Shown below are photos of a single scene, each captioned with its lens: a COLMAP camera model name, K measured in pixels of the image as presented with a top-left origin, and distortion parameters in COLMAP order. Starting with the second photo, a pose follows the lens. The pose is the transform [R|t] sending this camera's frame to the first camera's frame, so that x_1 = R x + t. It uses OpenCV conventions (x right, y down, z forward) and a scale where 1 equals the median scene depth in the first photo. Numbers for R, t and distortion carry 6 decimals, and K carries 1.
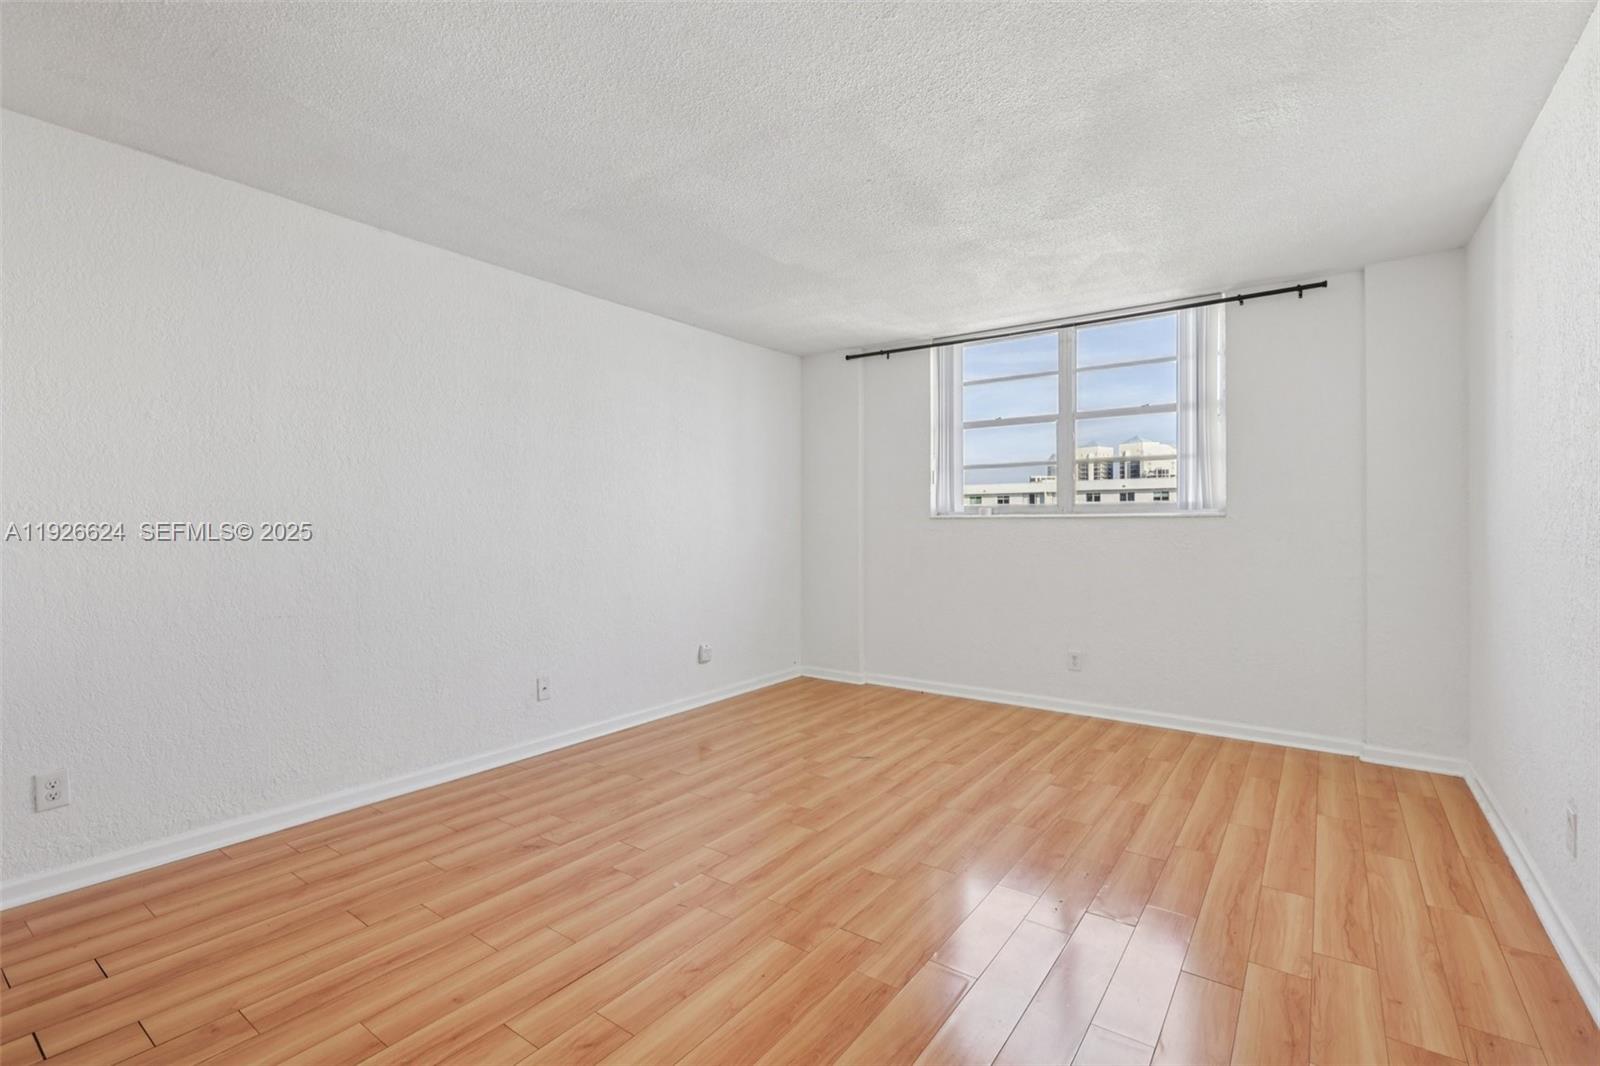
lens RADIAL K [[719.6, 0, 791.0], [0, 719.6, 534.3], [0, 0, 1]] dist [-0.003999, 0.002618]
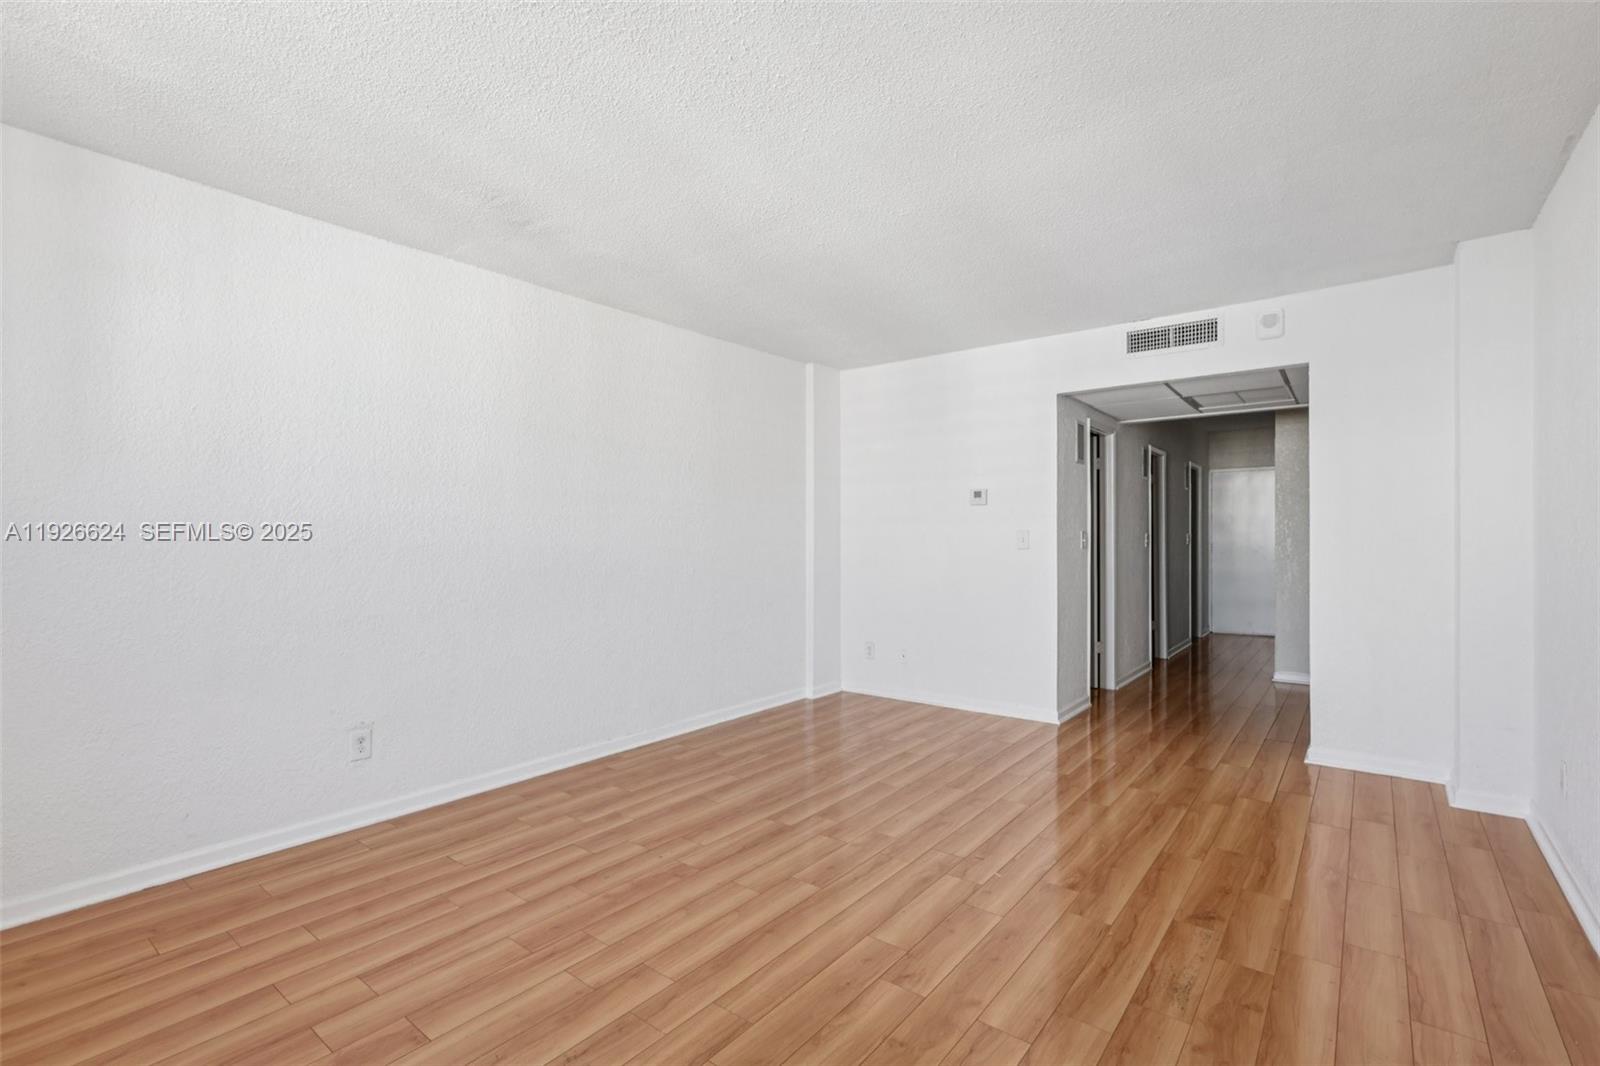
lens RADIAL K [[719.6, 0, 798.9], [0, 719.6, 550.0], [0, 0, 1]] dist [-0.003999, 0.002618]
pose [[-0.999492, 0.004187, 0.031582, 0.068227], [0.005167, 0.999506, 0.031015, -0.021539], [-0.031436, 0.031162, -0.999020, 1.384062]]
